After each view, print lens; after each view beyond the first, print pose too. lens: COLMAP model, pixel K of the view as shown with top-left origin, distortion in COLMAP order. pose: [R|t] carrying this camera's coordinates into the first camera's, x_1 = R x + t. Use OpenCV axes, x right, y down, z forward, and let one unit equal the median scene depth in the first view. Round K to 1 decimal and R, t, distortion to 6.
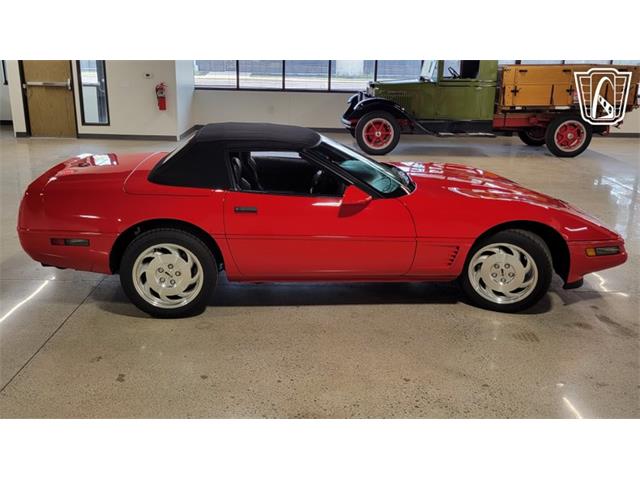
lens RADIAL K [[608.4, 0, 315.1], [0, 608.4, 228.3], [0, 0, 1]] dist [0.030998, 0.005636]
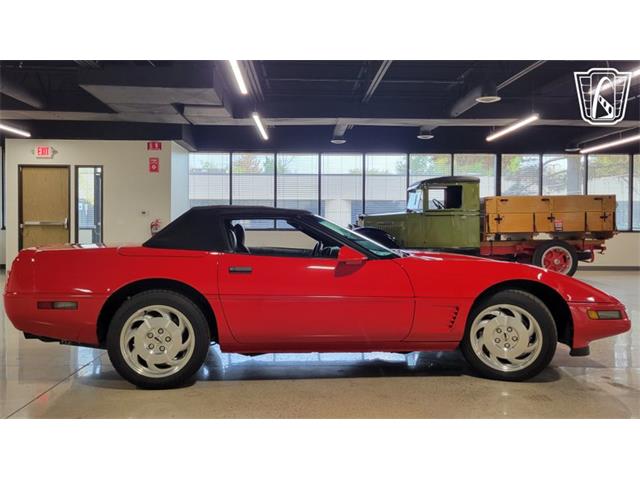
lens RADIAL K [[608.1, 0, 318.0], [0, 608.1, 234.0], [0, 0, 1]] dist [0.035251, -0.008961]
pose [[0.999616, -0.016162, 0.022502, -0.008748], [0.021562, 0.963858, -0.265544, 0.162962], [-0.017397, 0.265927, 0.963836, 0.029789]]
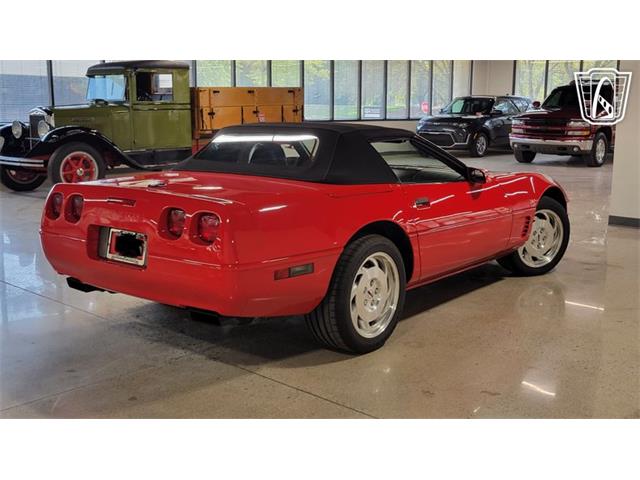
lens RADIAL K [[743.3, 0, 333.6], [0, 743.3, 238.7], [0, 0, 1]] dist [0.018950, 0.012693]
pose [[0.672645, -0.147189, 0.725179, -0.903971], [0.215791, 0.976437, -0.001972, -0.003100], [-0.707802, 0.157814, 0.688557, 0.329954]]
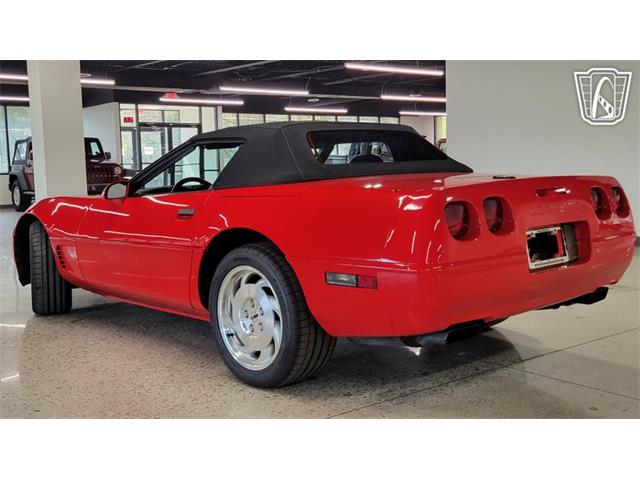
lens RADIAL K [[745.2, 0, 320.0], [0, 745.2, 240.0], [0, 0, 1]] dist [0.022179, 0.000921]
pose [[-0.652945, -0.072876, 0.753892, -0.852205], [0.212408, 0.937799, 0.274620, -0.300532], [-0.727012, 0.339445, -0.596851, 1.674971]]
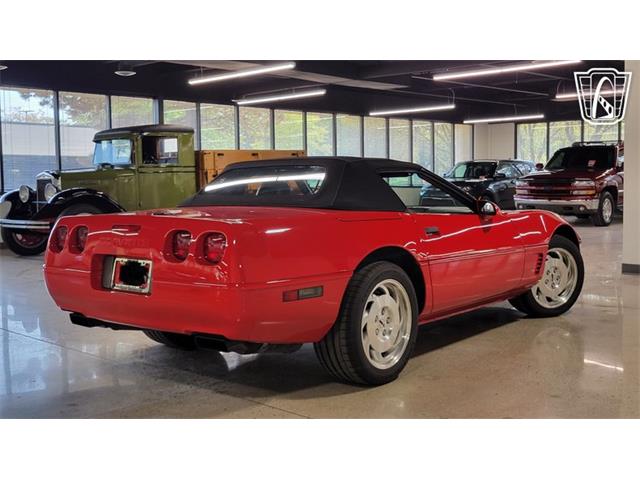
lens RADIAL K [[745.2, 0, 320.0], [0, 745.2, 240.0], [0, 0, 1]] dist [0.022179, 0.000921]
pose [[0.687564, -0.086903, 0.720904, -0.899319], [0.232263, 0.966974, -0.104955, 0.051174], [-0.687974, 0.239603, 0.685041, 0.359664]]
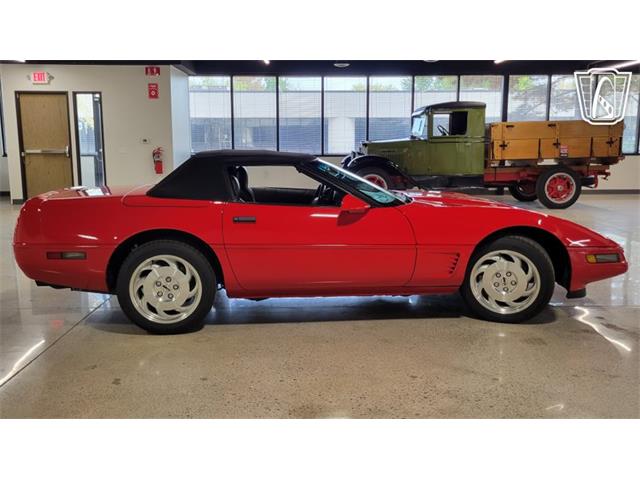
lens RADIAL K [[608.1, 0, 318.0], [0, 608.1, 234.0], [0, 0, 1]] dist [0.035251, -0.008961]
pose [[0.999596, -0.024572, 0.014307, -0.007573], [0.026232, 0.991088, -0.130602, 0.115830], [-0.010971, 0.130924, 0.991332, 0.011834]]
